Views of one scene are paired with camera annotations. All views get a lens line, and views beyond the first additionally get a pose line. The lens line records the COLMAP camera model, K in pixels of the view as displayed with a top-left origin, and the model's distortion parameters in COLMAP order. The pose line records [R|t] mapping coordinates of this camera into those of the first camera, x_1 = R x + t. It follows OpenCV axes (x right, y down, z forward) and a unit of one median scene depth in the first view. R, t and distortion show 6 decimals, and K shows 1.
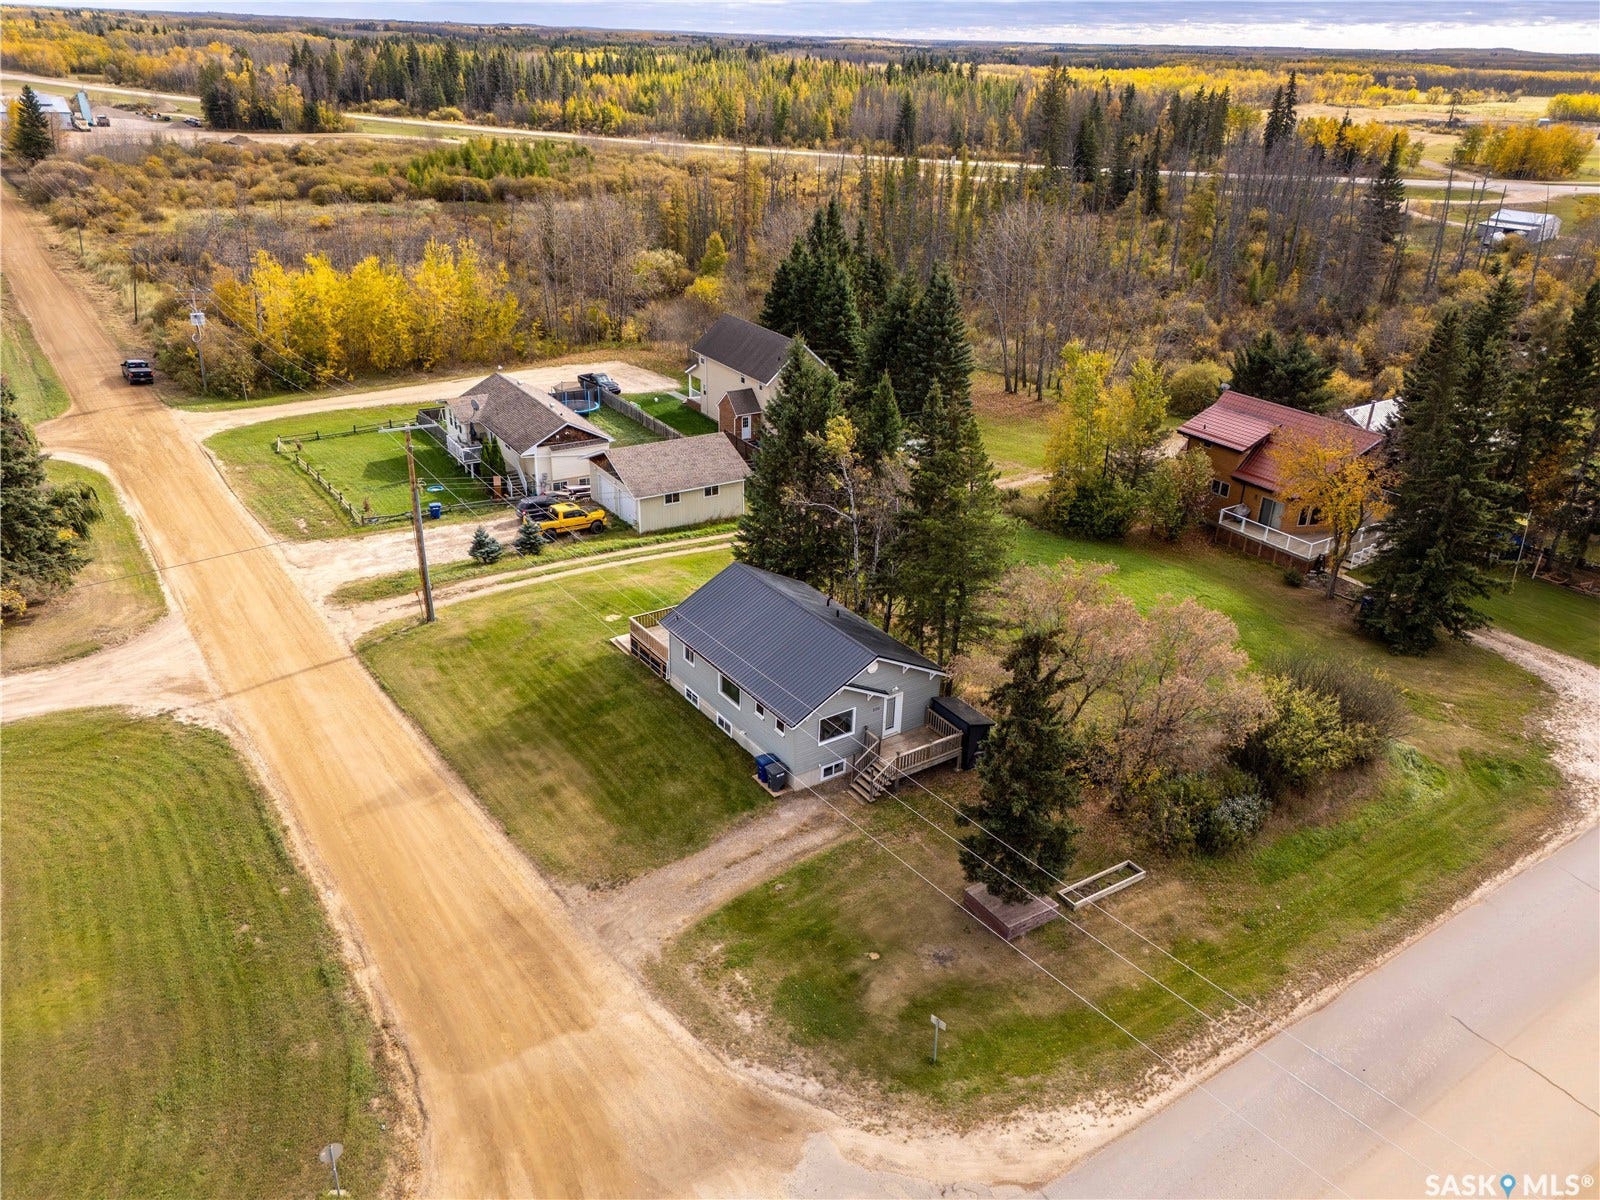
lens RADIAL K [[1243.6, 0, 800.0], [0, 1243.6, 600.0], [0, 0, 1]] dist [0.042342, -0.005424]
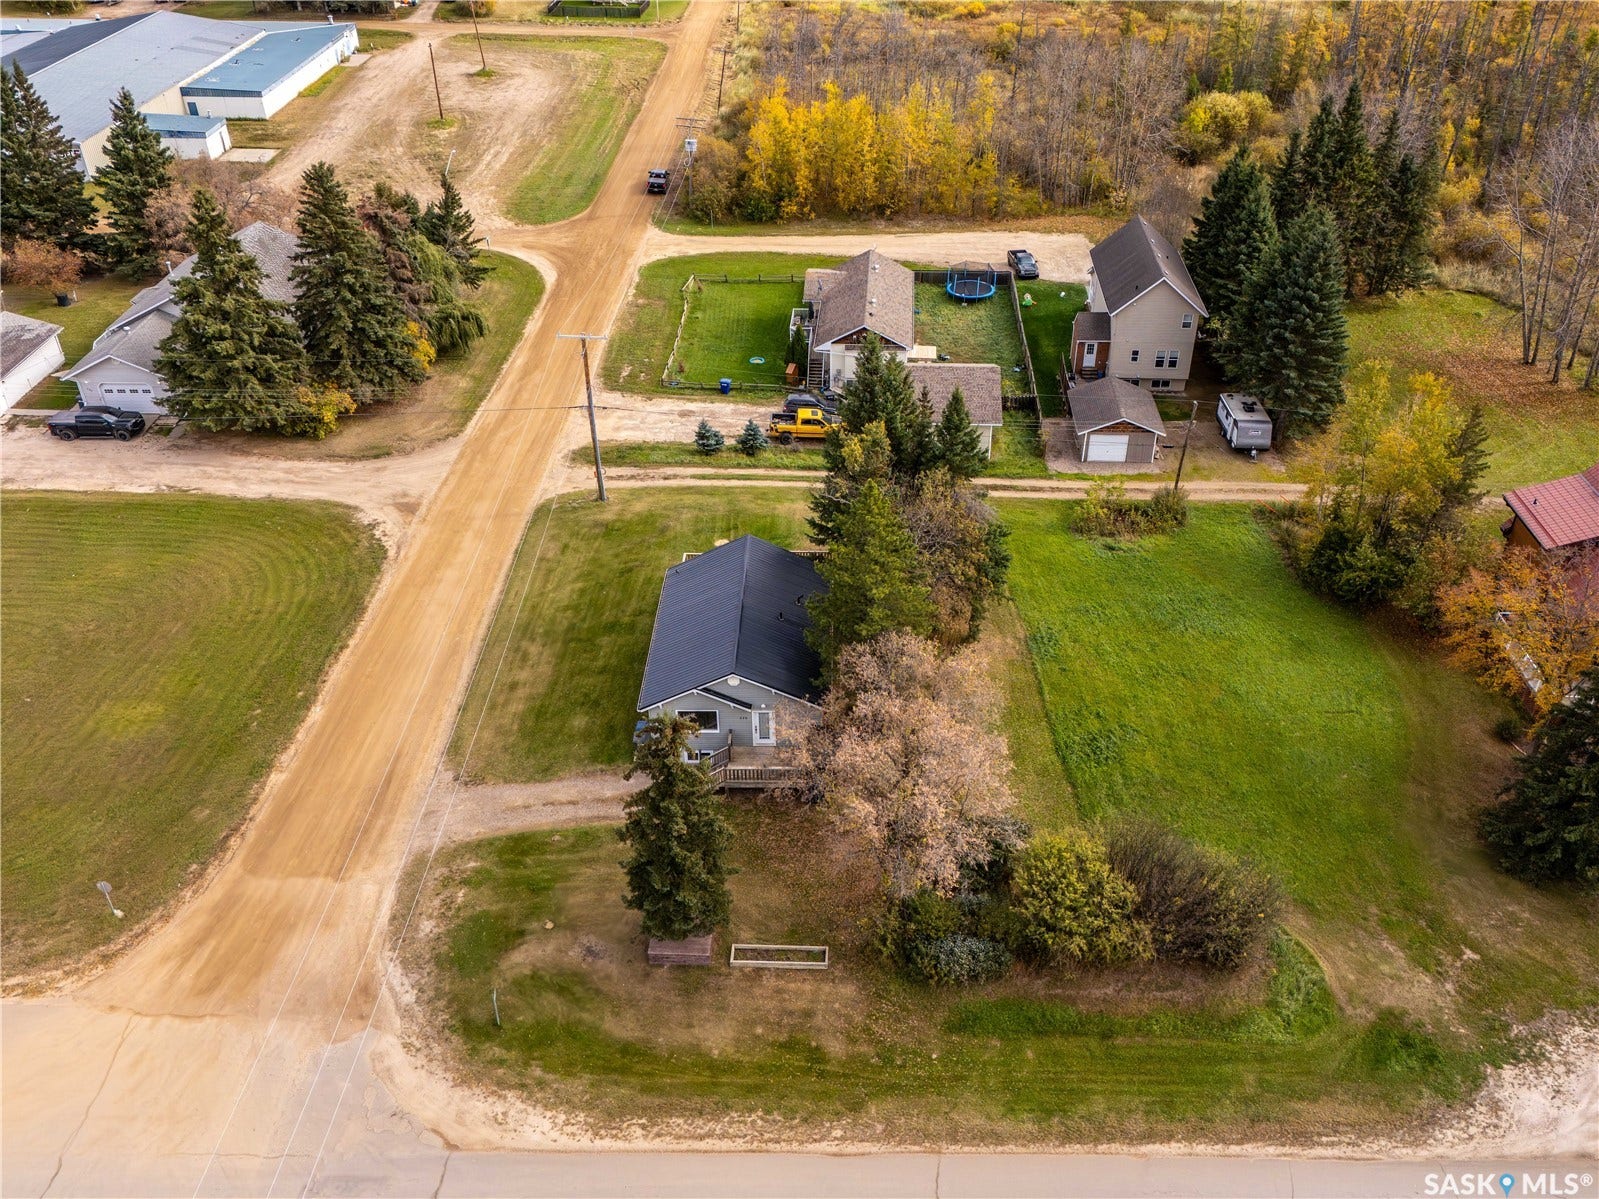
lens RADIAL K [[1359.4, 0, 799.5], [0, 1359.4, 599.5], [0, 0, 1]] dist [0.044363, 0.001424]
pose [[0.811001, 0.303587, -0.500112, 0.645137], [-0.220314, 0.950378, 0.219645, -0.270805], [0.541977, -0.067950, 0.837642, 0.069630]]
